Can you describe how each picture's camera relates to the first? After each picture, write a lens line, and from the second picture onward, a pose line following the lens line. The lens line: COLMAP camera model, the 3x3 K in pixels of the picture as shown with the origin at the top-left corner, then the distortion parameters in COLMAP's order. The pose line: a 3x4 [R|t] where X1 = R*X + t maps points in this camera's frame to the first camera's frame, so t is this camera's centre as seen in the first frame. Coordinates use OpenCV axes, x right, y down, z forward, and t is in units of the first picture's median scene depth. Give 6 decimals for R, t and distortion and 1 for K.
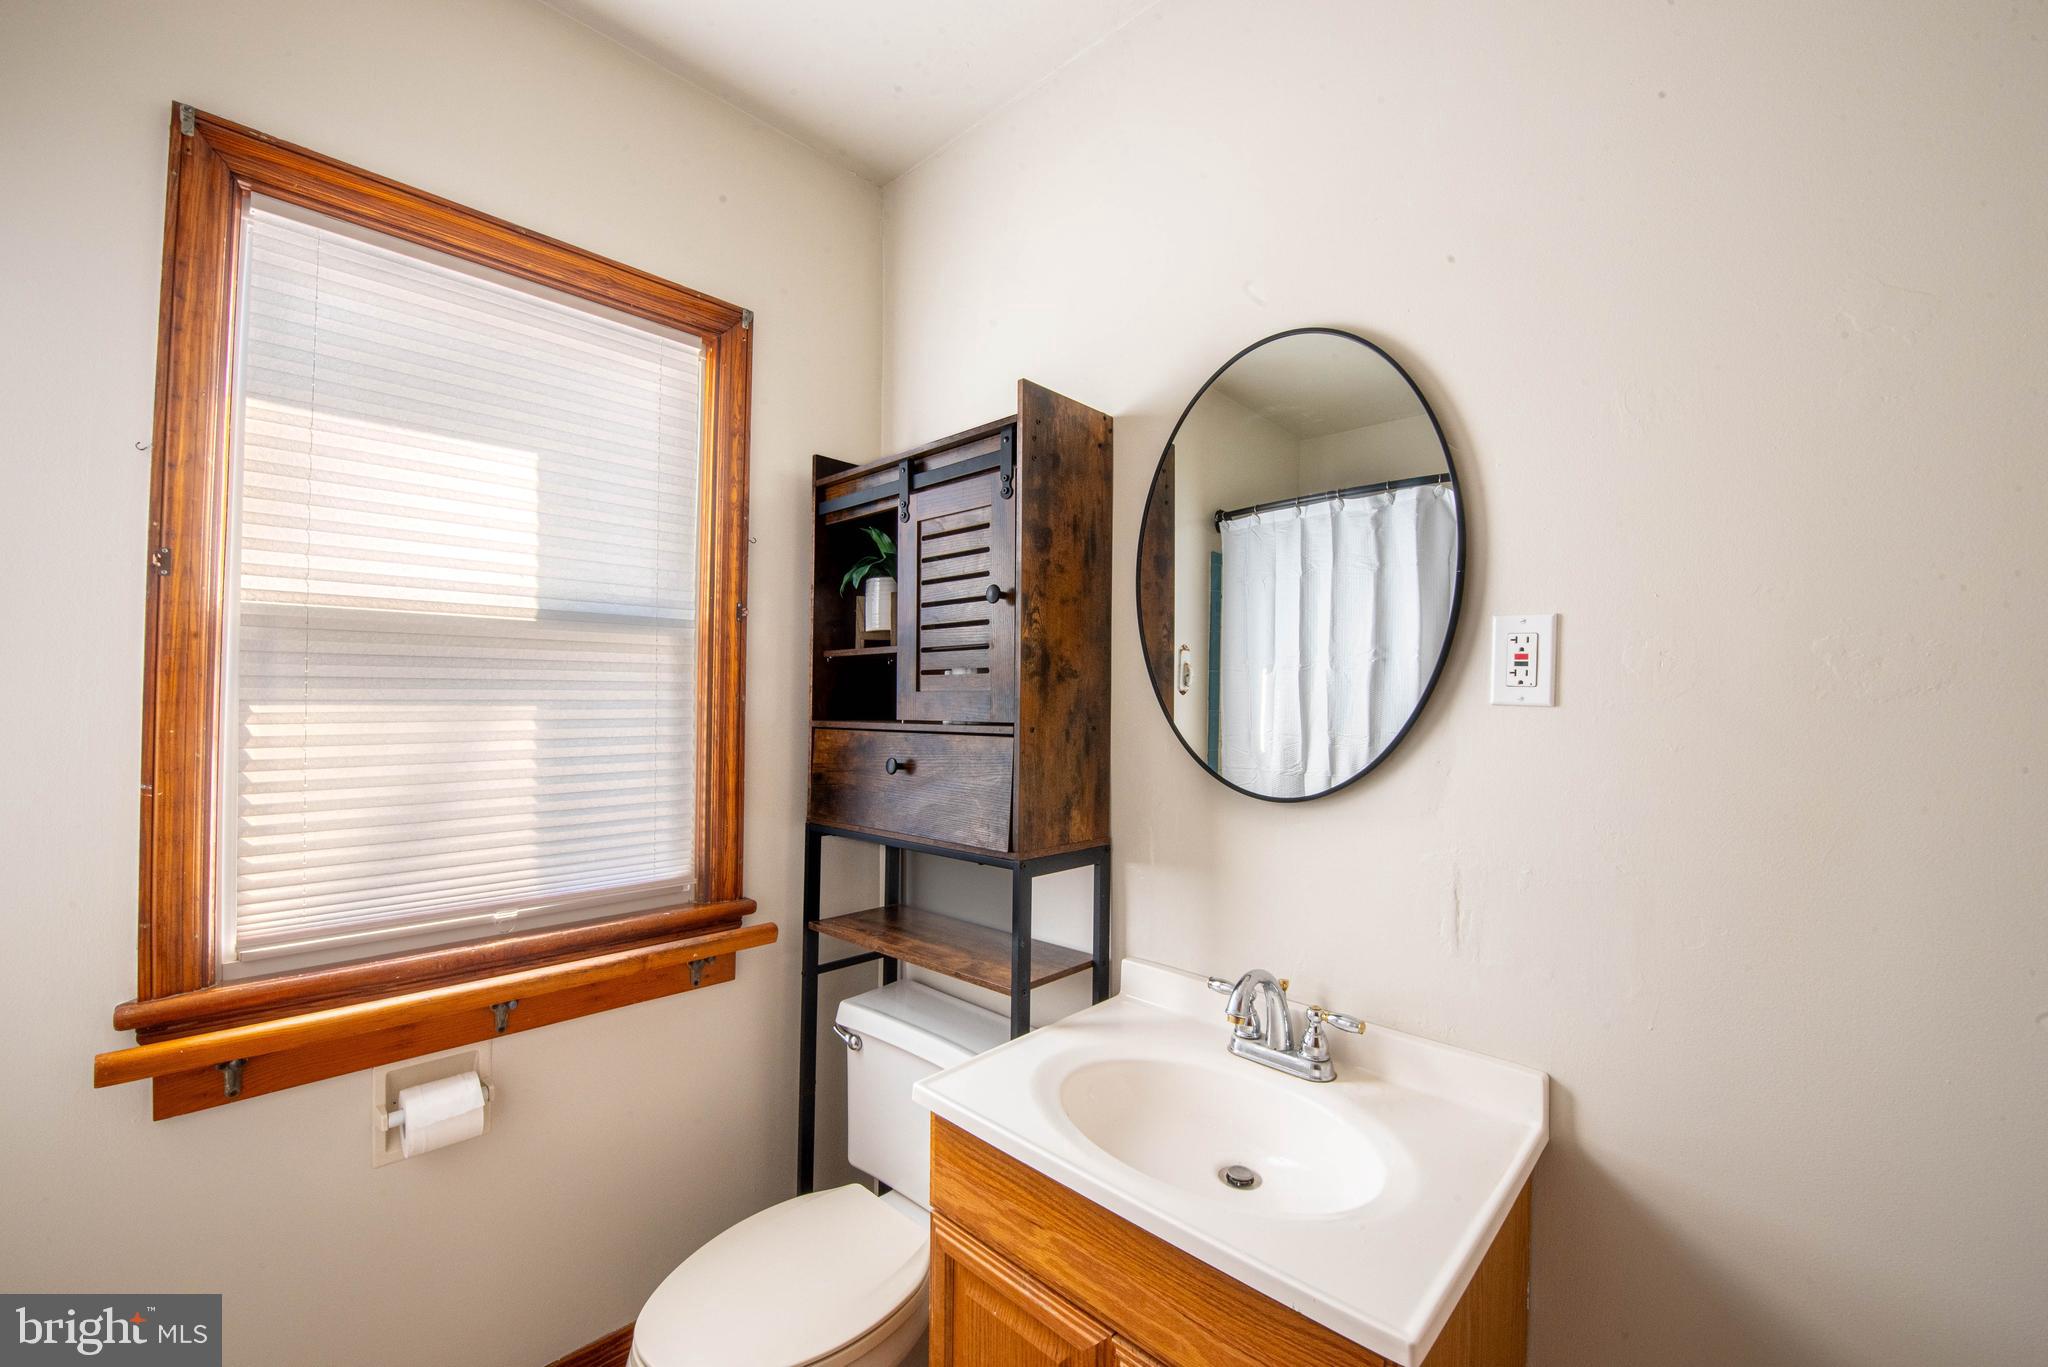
lens RADIAL K [[827.7, 0, 1001.8], [0, 827.7, 686.0], [0, 0, 1]] dist [-0.016138, -0.002457]
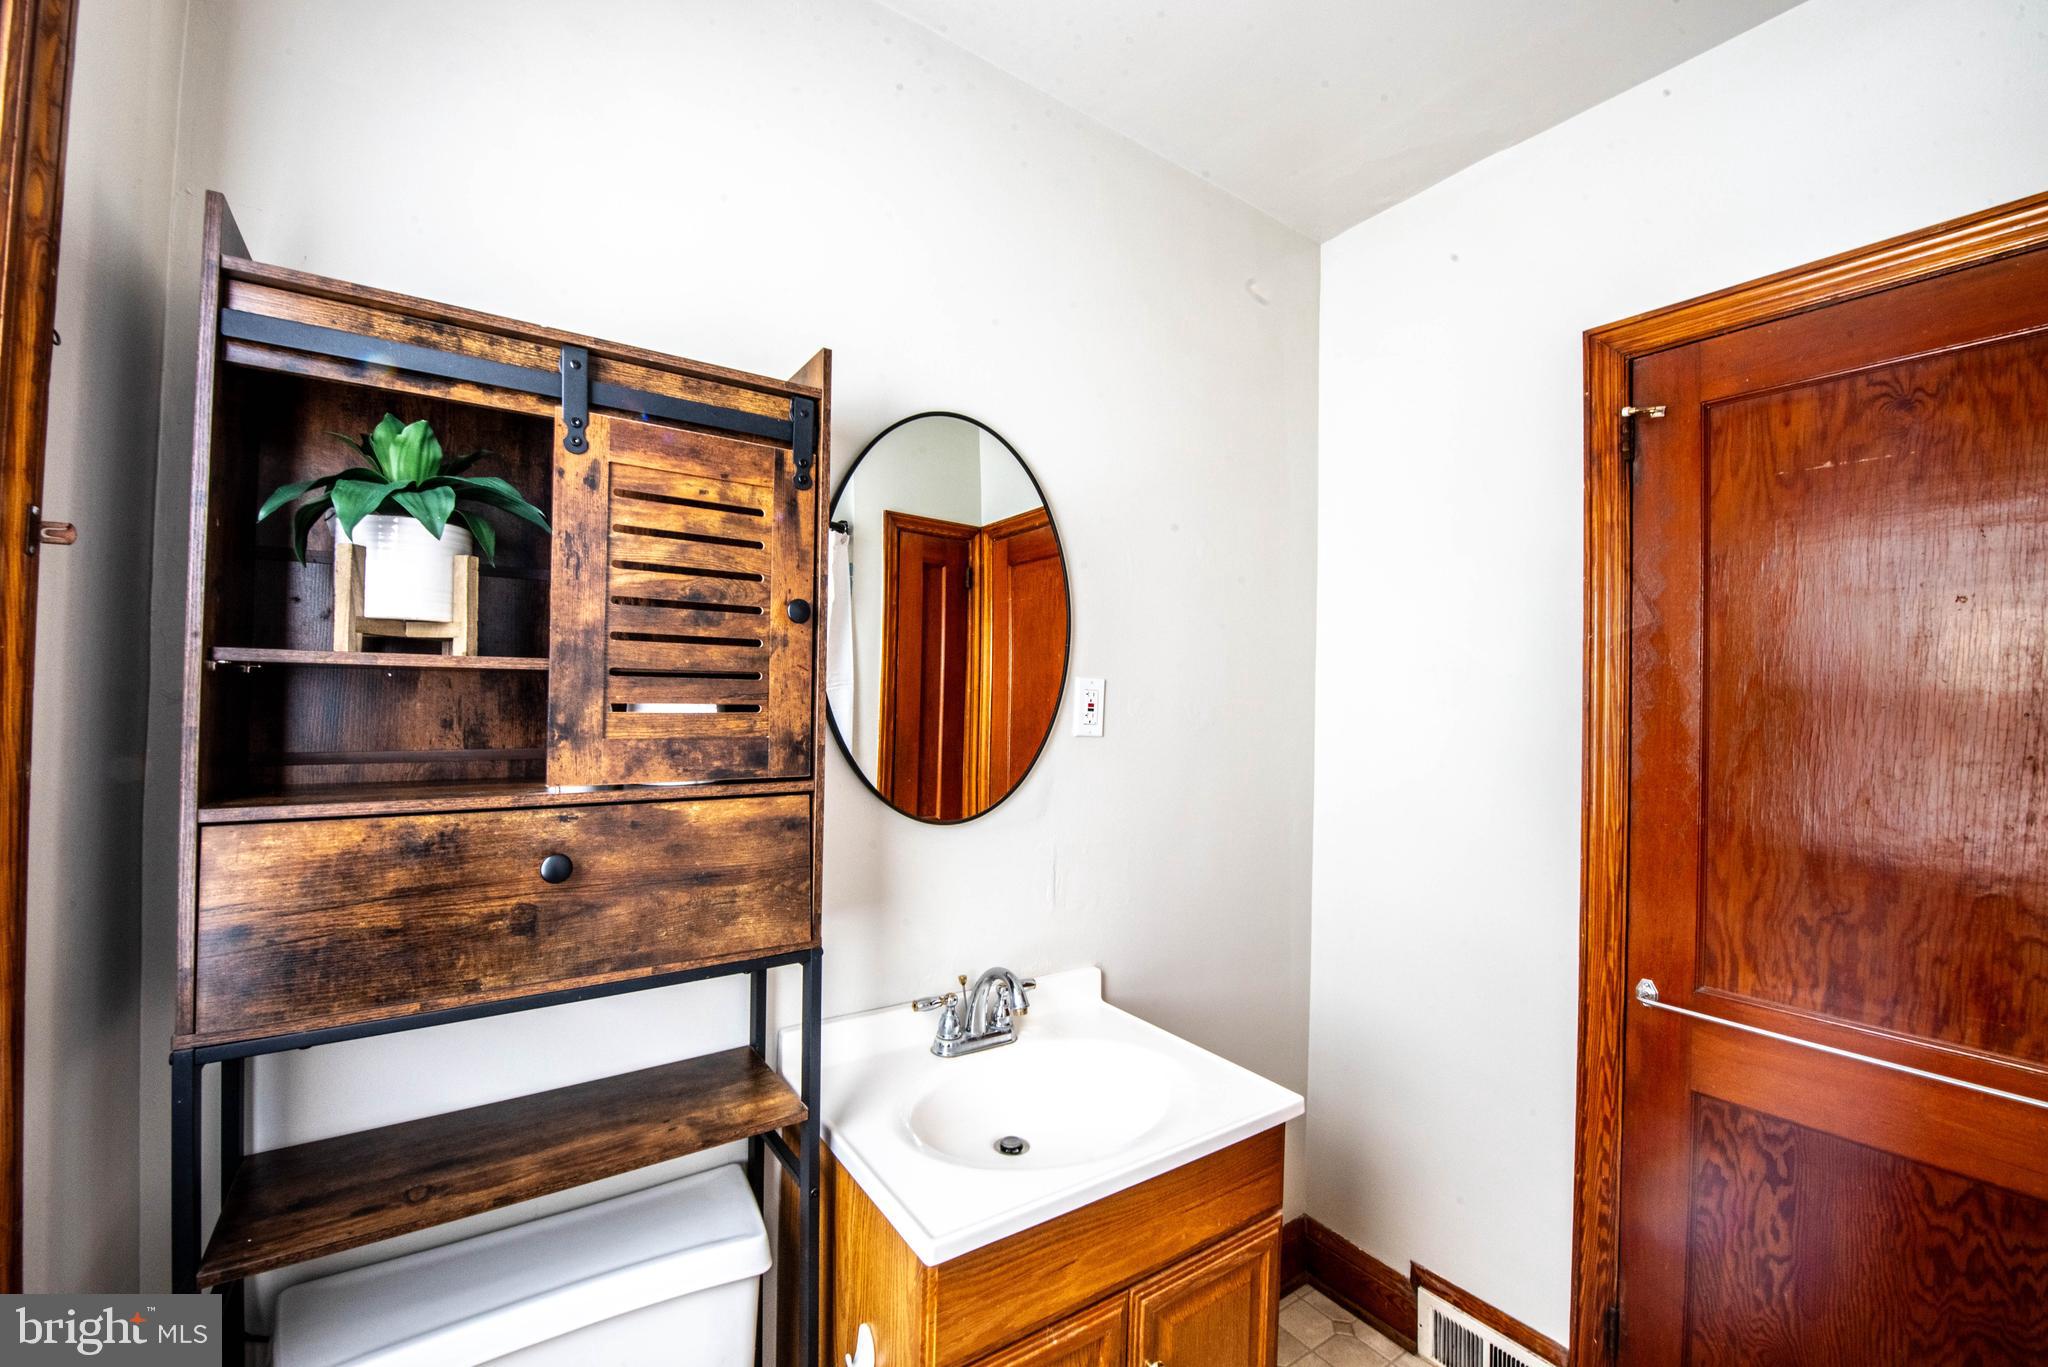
lens RADIAL K [[827.7, 0, 1001.6], [0, 827.7, 691.6], [0, 0, 1]] dist [-0.016138, -0.002457]
pose [[0.193053, 0.006426, 0.981167, -0.643675], [-0.034228, 0.999414, 0.000190, -0.038189], [-0.980591, -0.033620, 0.193159, 0.591490]]
